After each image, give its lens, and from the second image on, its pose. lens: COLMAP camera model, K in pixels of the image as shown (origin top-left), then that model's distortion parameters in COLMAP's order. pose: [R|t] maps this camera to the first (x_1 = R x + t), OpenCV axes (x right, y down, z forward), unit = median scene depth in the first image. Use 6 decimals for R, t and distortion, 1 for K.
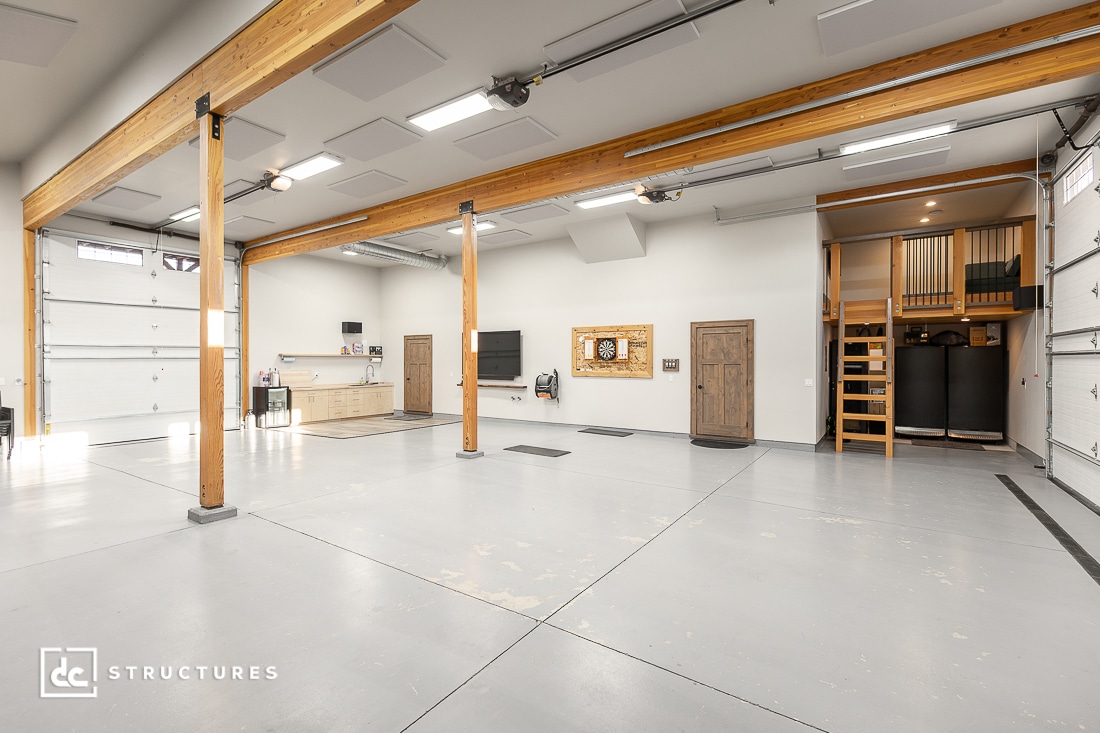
lens RADIAL K [[491.8, 0, 550.0], [0, 491.8, 366.5], [0, 0, 1]] dist [0.002340, -0.001203]
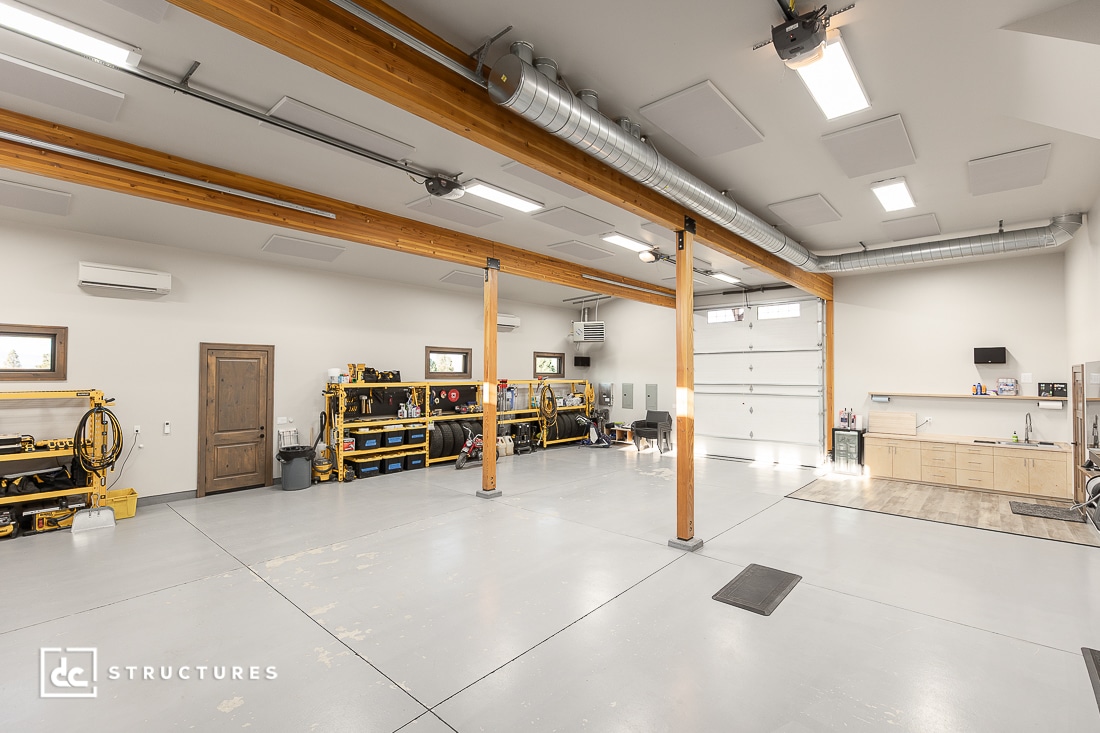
lens RADIAL K [[491.8, 0, 550.0], [0, 491.8, 366.5], [0, 0, 1]] dist [0.002340, -0.001203]
pose [[-0.129409, -0.014300, -0.991488, 0.385388], [-0.015992, 0.999796, -0.012333, -0.051104], [0.991462, 0.014260, -0.129612, 0.542592]]
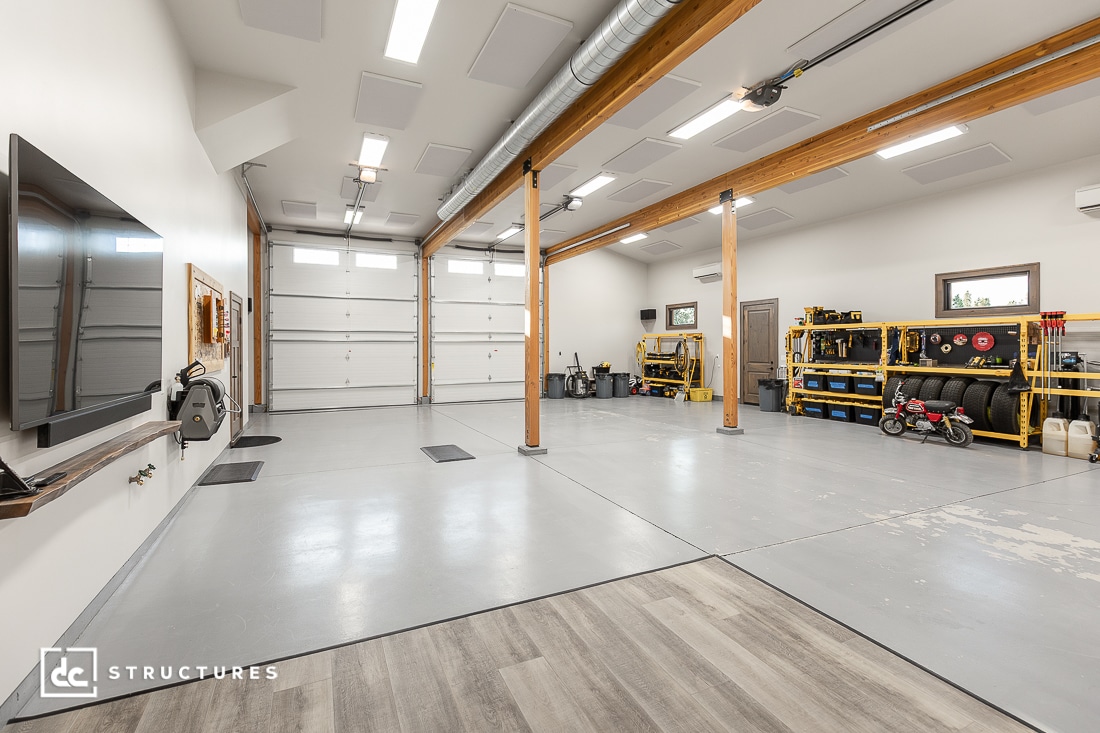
lens RADIAL K [[498.3, 0, 546.4], [0, 498.3, 349.2], [0, 0, 1]] dist [0.001454, -0.001090]
pose [[-0.858902, -0.004264, 0.512123, -0.387906], [0.004920, 0.999850, 0.016578, -0.006958], [-0.512117, 0.016758, -0.858752, 1.065326]]
